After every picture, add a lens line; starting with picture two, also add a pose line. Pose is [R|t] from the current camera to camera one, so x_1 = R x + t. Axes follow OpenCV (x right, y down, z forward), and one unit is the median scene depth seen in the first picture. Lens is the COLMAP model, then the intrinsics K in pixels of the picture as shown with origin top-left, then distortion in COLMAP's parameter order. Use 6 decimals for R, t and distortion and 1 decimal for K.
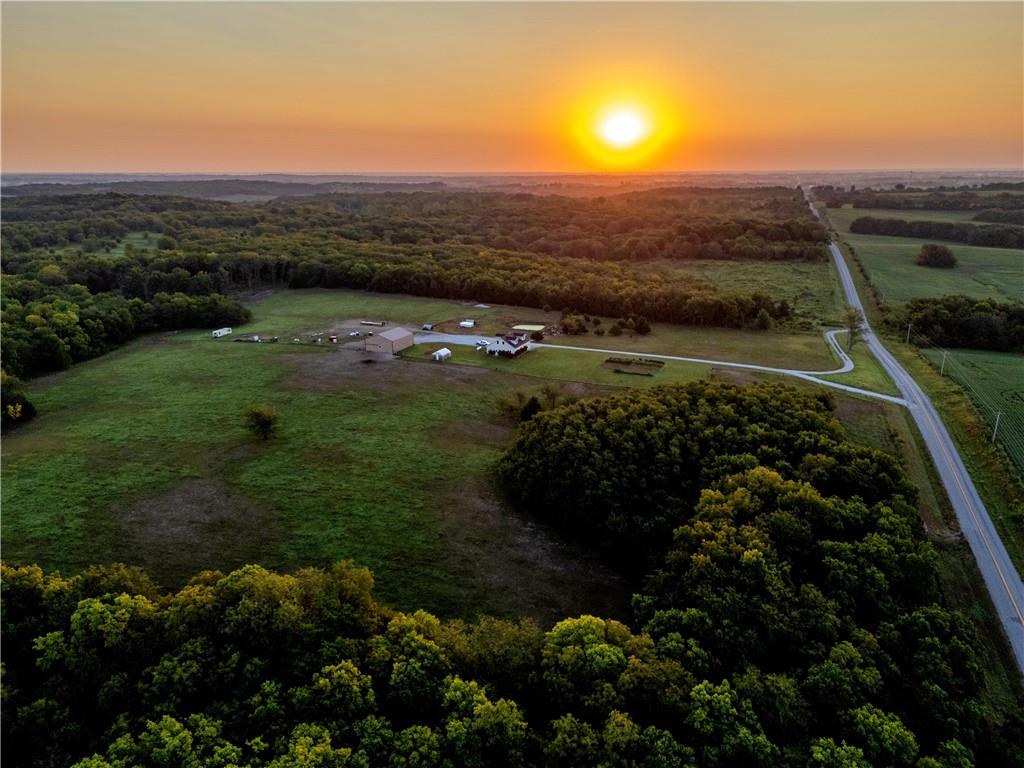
lens RADIAL K [[755.1, 0, 508.6], [0, 755.1, 387.8], [0, 0, 1]] dist [0.035349, -0.022374]
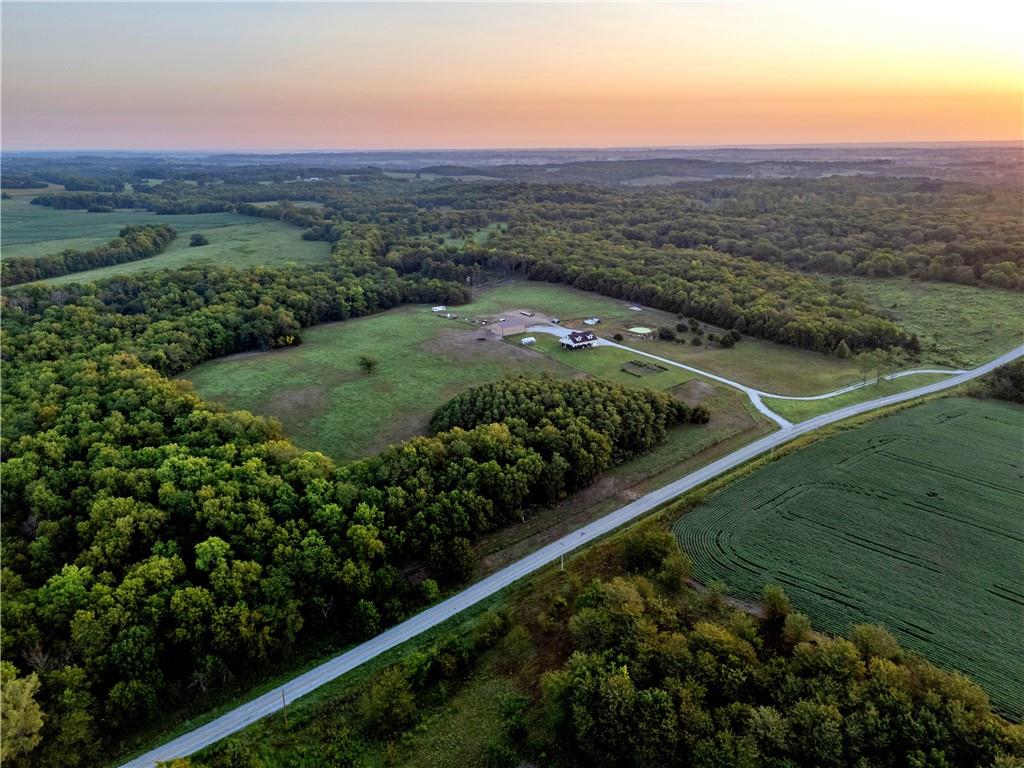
lens RADIAL K [[755.1, 0, 512.8], [0, 755.1, 383.6], [0, 0, 1]] dist [0.035349, -0.022374]
pose [[0.839412, 0.162075, -0.518767, 0.641419], [-0.146432, 0.986647, 0.071312, -0.061295], [0.523398, 0.016104, 0.851936, -0.252541]]
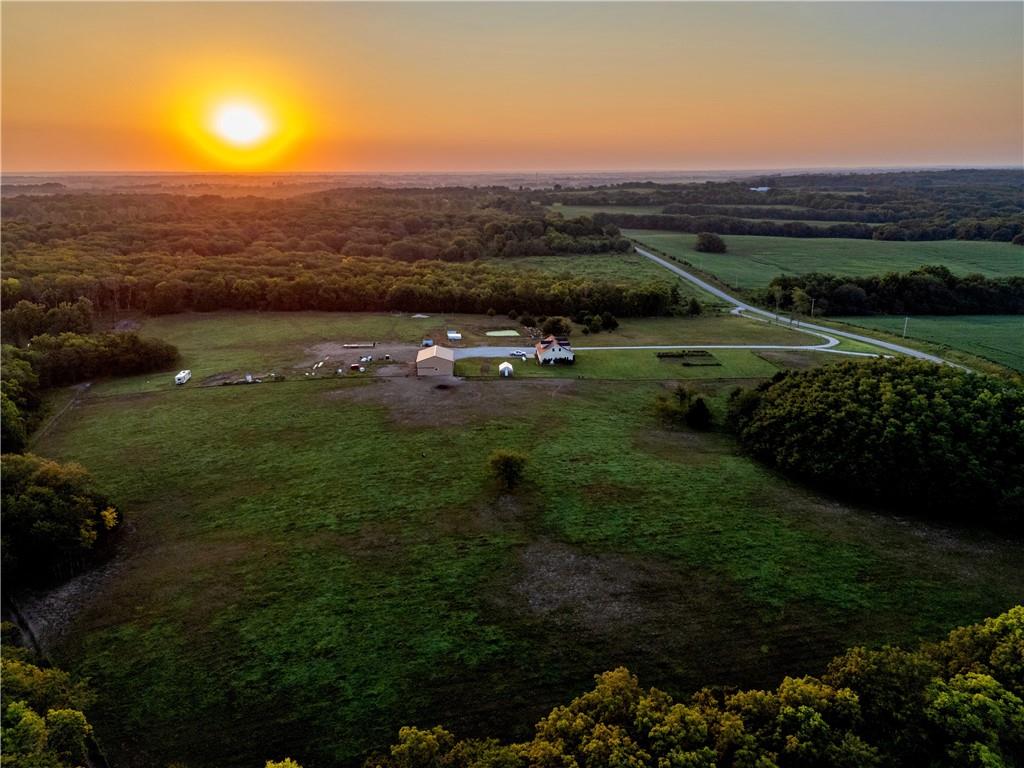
lens RADIAL K [[755.1, 0, 511.8], [0, 755.1, 381.5], [0, 0, 1]] dist [0.035349, -0.022374]
pose [[0.887484, -0.123737, 0.443916, -0.481570], [0.127419, 0.991612, 0.021663, -0.047461], [-0.442873, 0.037338, 0.895807, 0.172426]]
